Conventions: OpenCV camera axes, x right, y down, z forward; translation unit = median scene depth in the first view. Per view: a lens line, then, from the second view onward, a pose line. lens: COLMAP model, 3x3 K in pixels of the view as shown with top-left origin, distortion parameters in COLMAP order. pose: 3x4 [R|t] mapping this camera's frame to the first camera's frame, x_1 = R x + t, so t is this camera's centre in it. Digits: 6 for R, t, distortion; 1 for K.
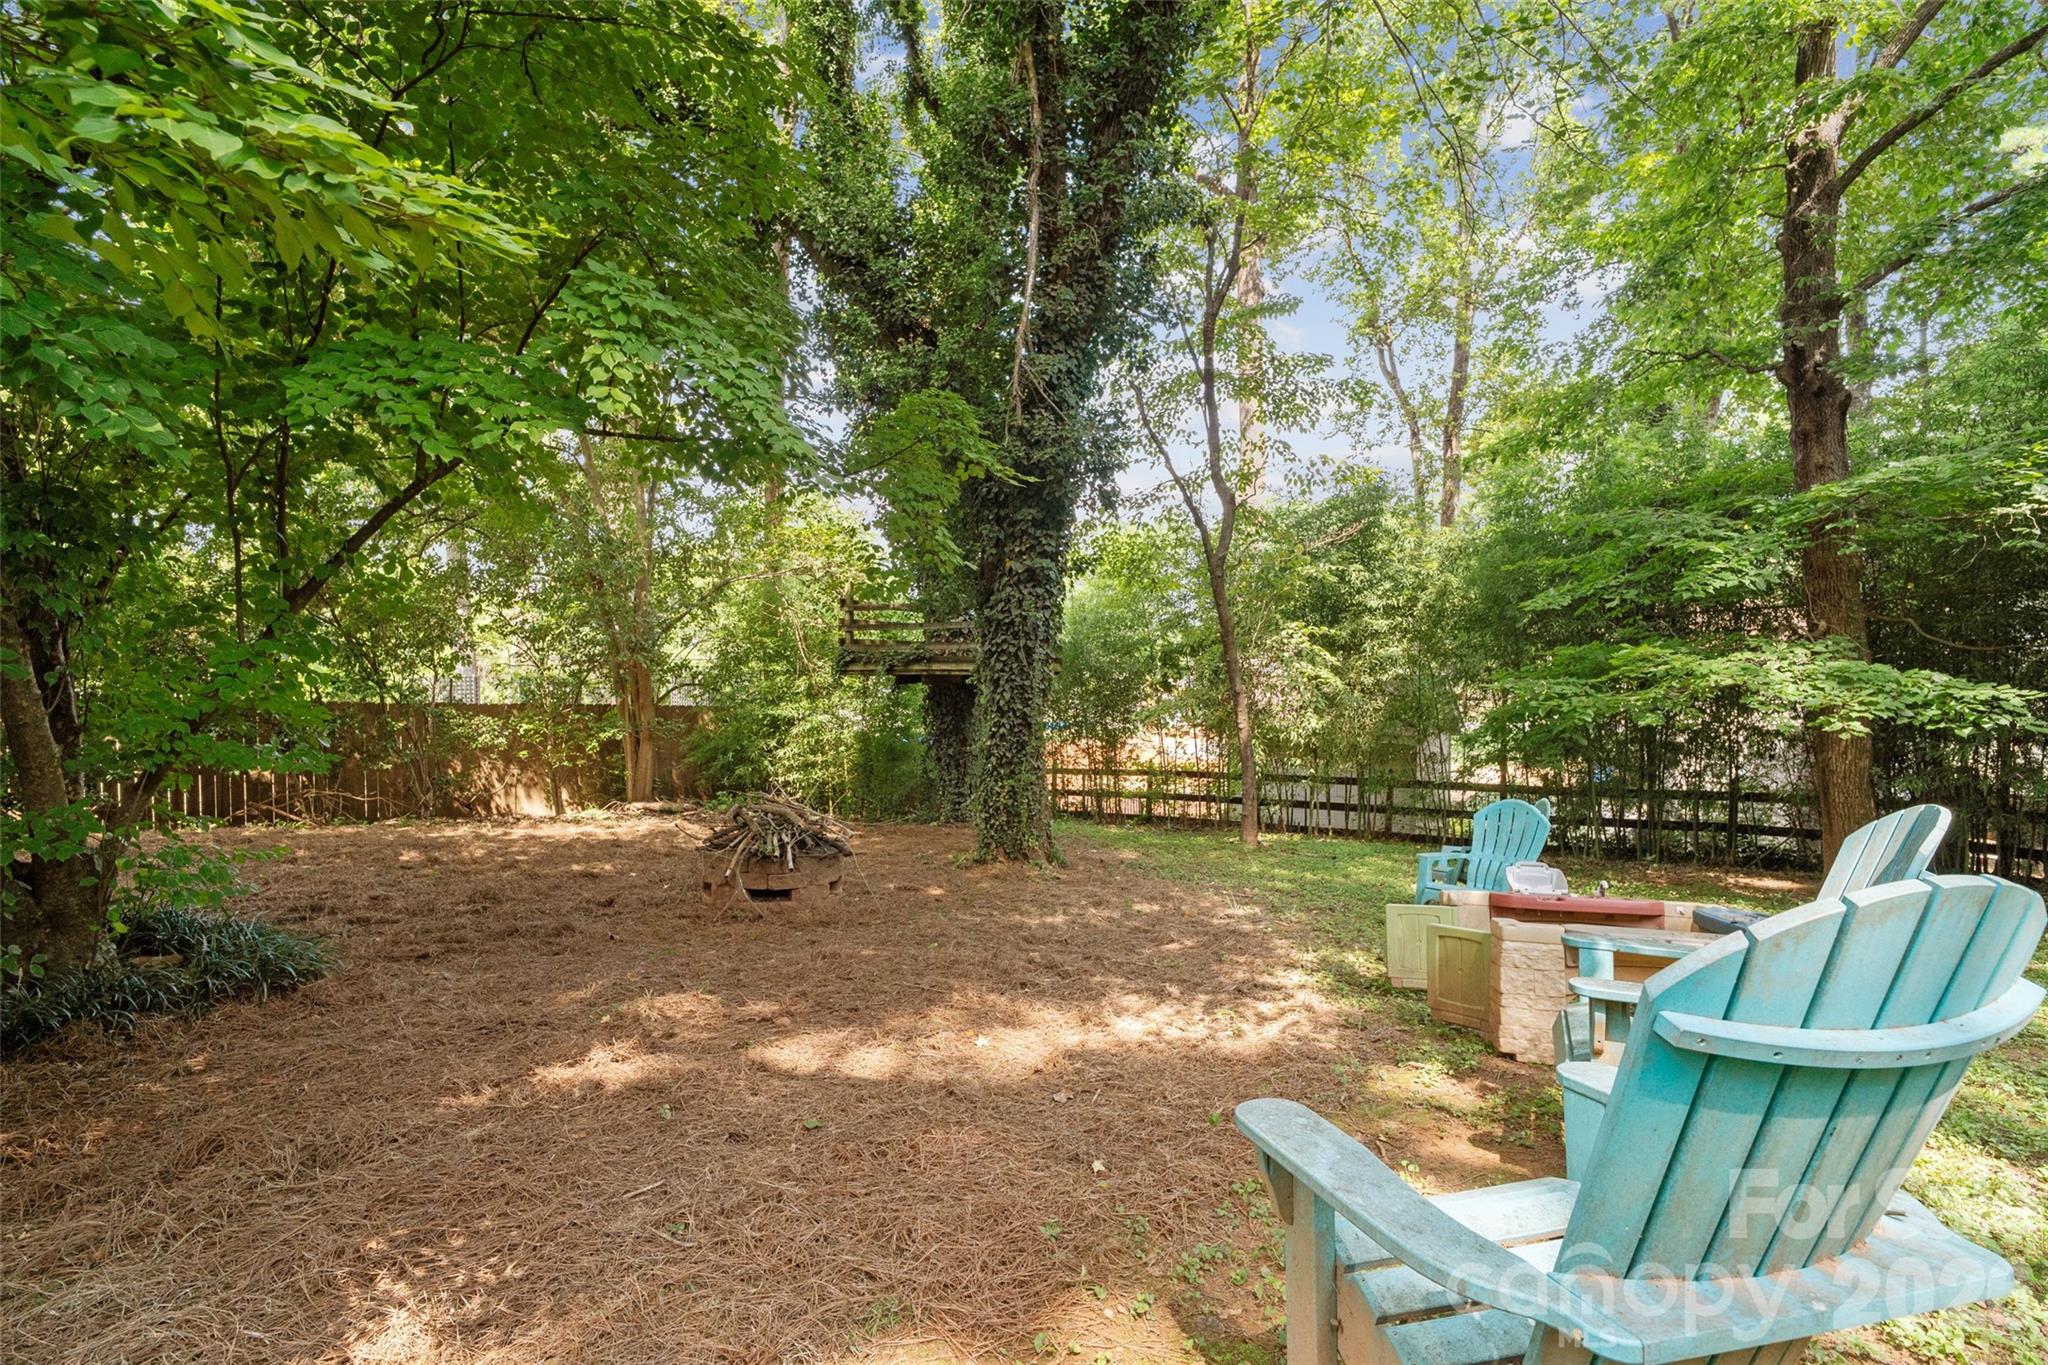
lens RADIAL K [[1004.4, 0, 1024.6], [0, 1004.4, 660.4], [0, 0, 1]] dist [-0.001879, 0.001062]
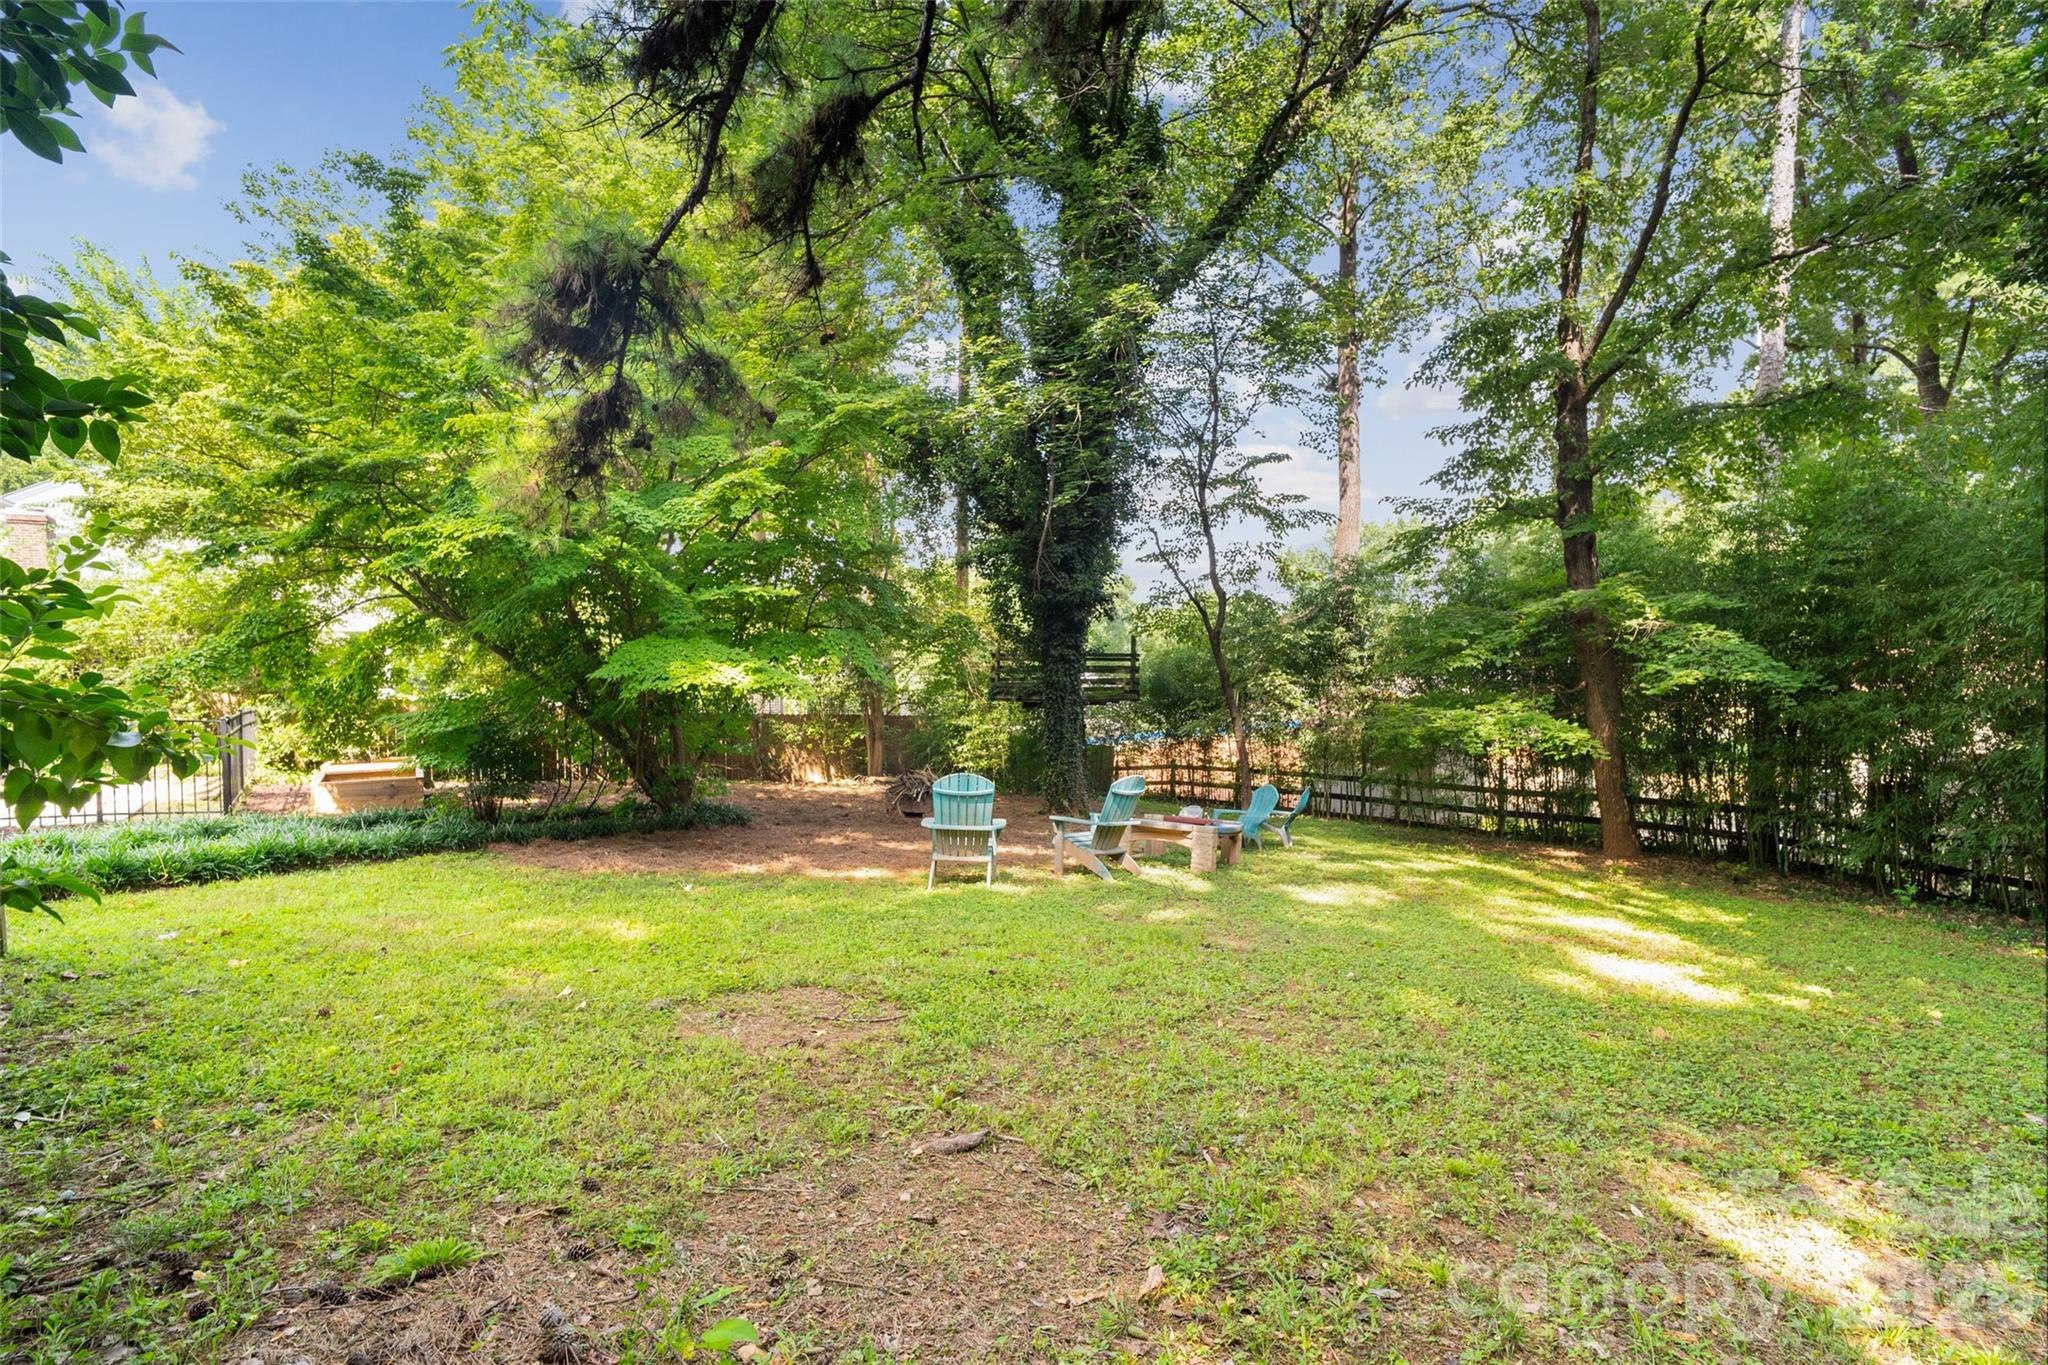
lens RADIAL K [[1004.4, 0, 1024.6], [0, 1004.4, 660.4], [0, 0, 1]] dist [-0.001879, 0.001062]
pose [[0.968680, 0.004219, -0.248278, 0.260165], [-0.003067, 0.999983, 0.005028, -0.057148], [0.248295, -0.004109, 0.968676, -0.525978]]
